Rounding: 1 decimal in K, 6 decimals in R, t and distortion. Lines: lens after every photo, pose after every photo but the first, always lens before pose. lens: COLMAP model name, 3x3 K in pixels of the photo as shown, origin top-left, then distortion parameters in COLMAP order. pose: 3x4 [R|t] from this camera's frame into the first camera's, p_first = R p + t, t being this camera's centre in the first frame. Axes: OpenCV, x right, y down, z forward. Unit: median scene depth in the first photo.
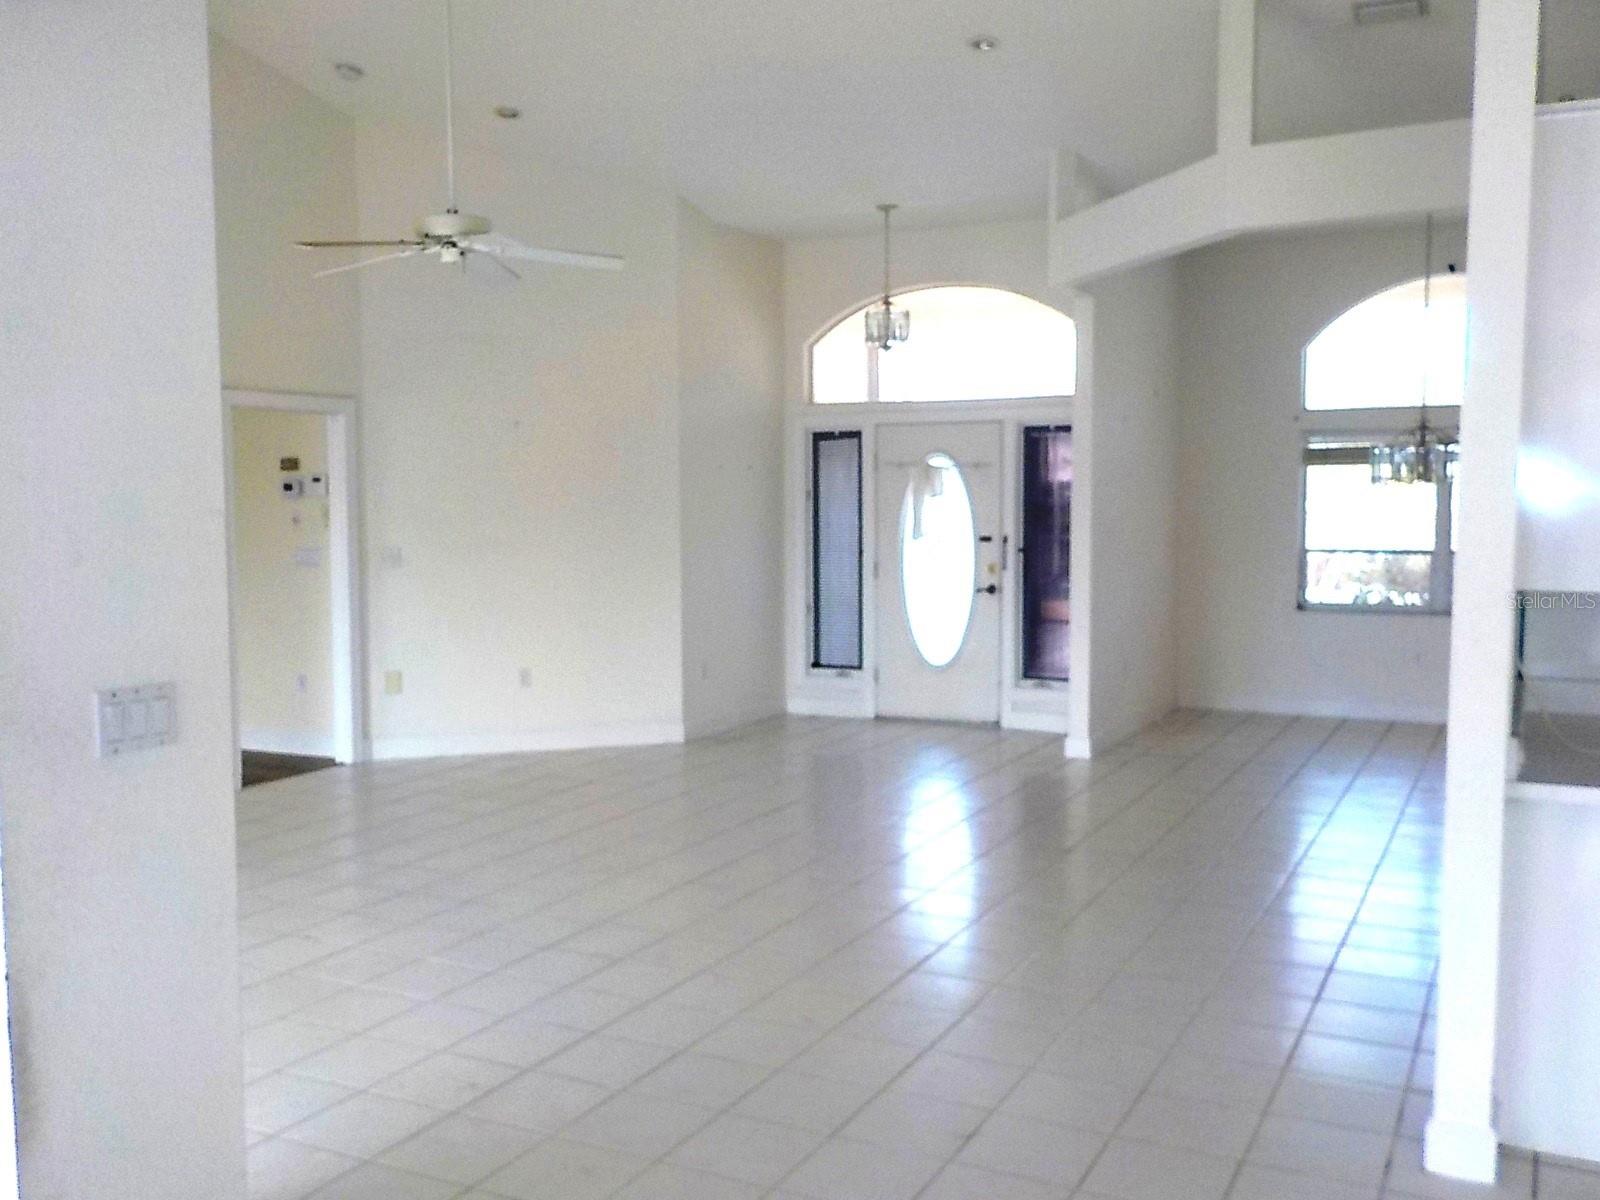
lens RADIAL K [[1486.2, 0, 794.8], [0, 1486.2, 602.9], [0, 0, 1]] dist [0.013752, 0.000000]
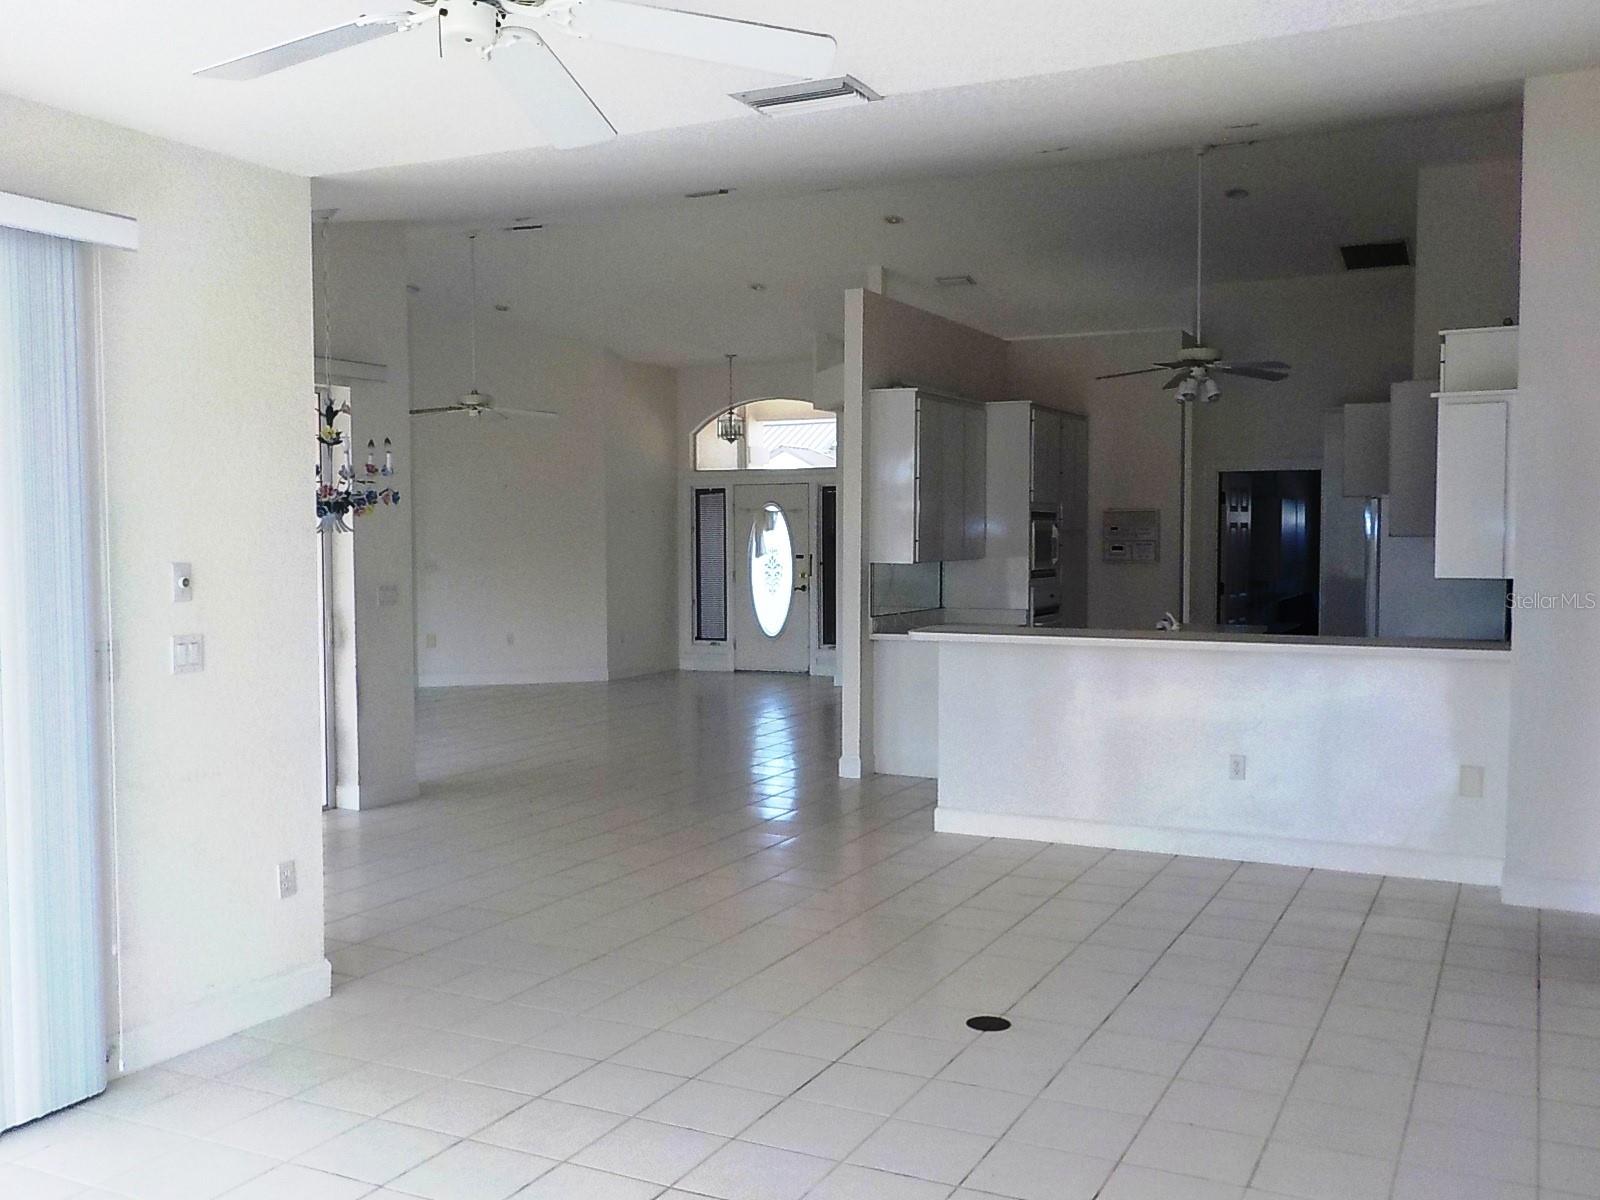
lens RADIAL K [[1486.2, 0, 804.5], [0, 1486.2, 598.4], [0, 0, 1]] dist [0.013752, 0.000000]
pose [[0.999925, 0.001022, 0.012232, 0.112641], [-0.000695, 0.999643, -0.026715, 0.043923], [-0.012255, 0.026704, 0.999568, -0.589269]]
